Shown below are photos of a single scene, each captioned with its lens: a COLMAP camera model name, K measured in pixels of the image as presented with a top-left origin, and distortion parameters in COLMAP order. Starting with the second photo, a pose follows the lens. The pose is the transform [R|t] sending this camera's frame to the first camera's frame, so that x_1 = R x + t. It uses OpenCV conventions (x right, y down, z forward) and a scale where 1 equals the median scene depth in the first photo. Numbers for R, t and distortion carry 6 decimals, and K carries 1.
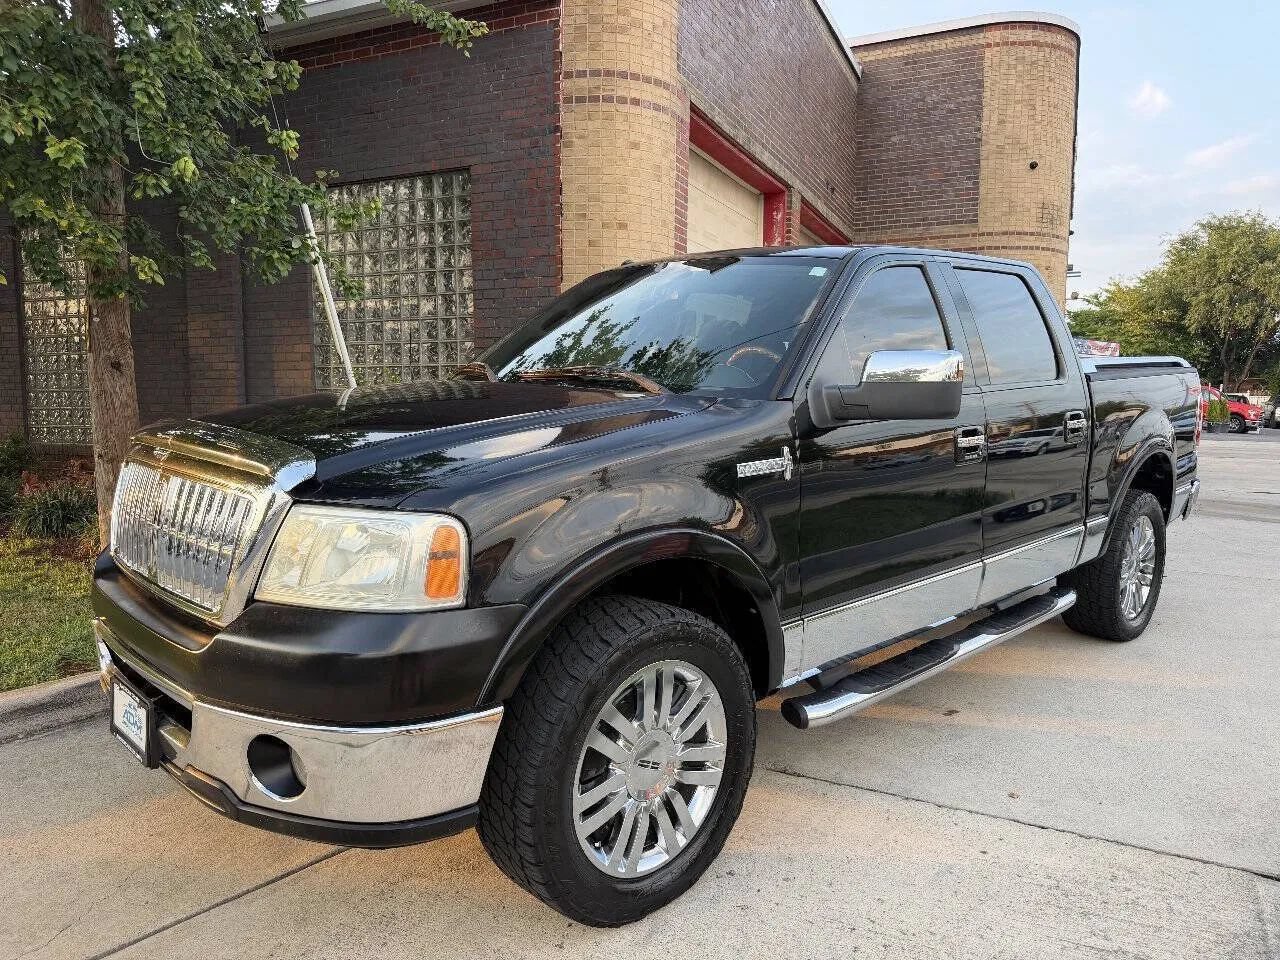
lens RADIAL K [[912.1, 0, 655.1], [0, 912.1, 464.5], [0, 0, 1]] dist [0.035114, -0.059952]
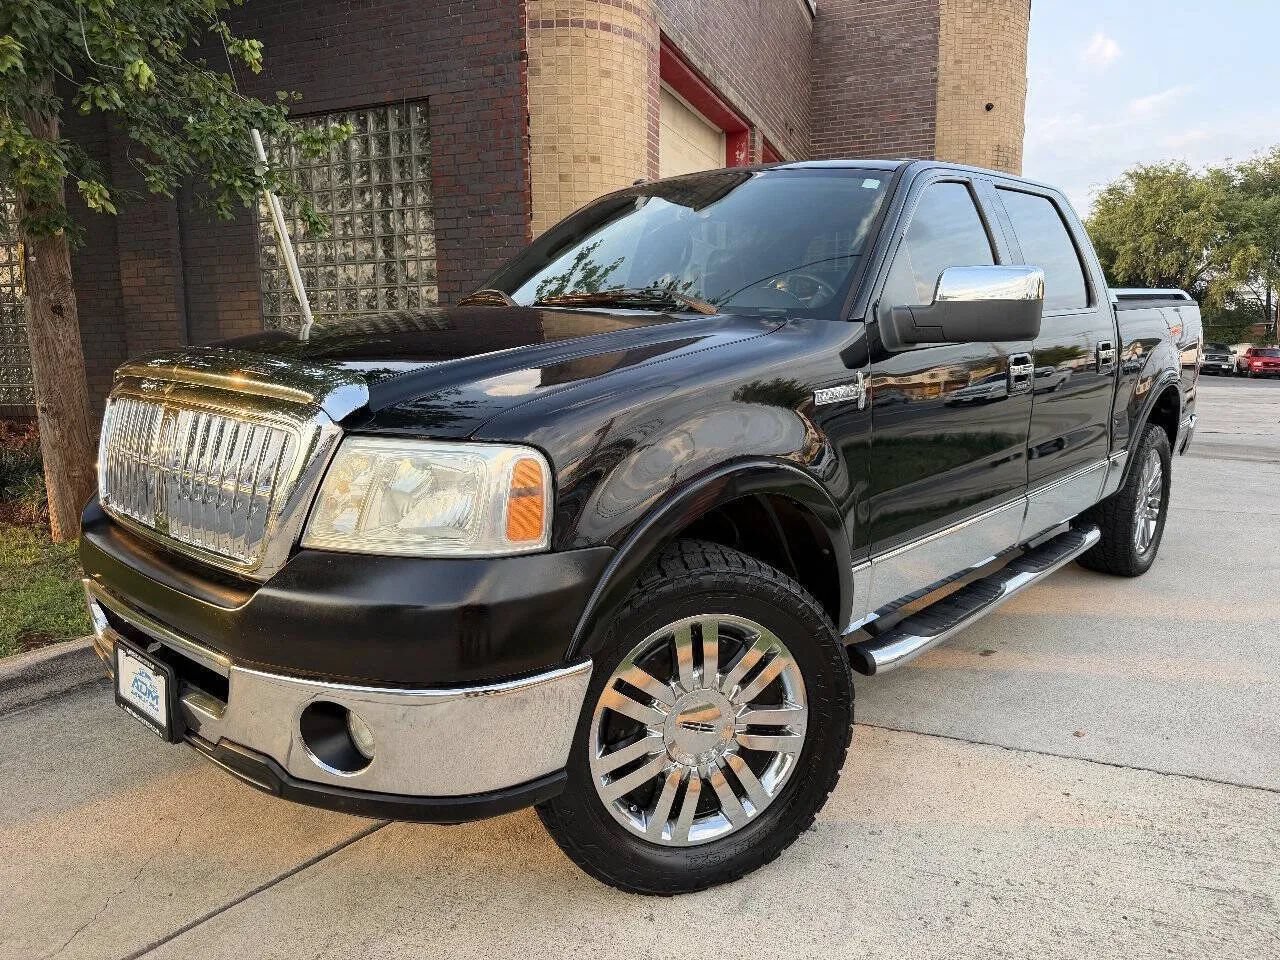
lens RADIAL K [[883.2, 0, 622.6], [0, 883.2, 478.1], [0, 0, 1]] dist [0.019886, -0.028755]
pose [[0.997963, -0.019030, 0.060899, -0.106544], [0.015231, 0.997945, 0.062245, 0.019942], [-0.061958, -0.061191, 0.996201, 0.090171]]
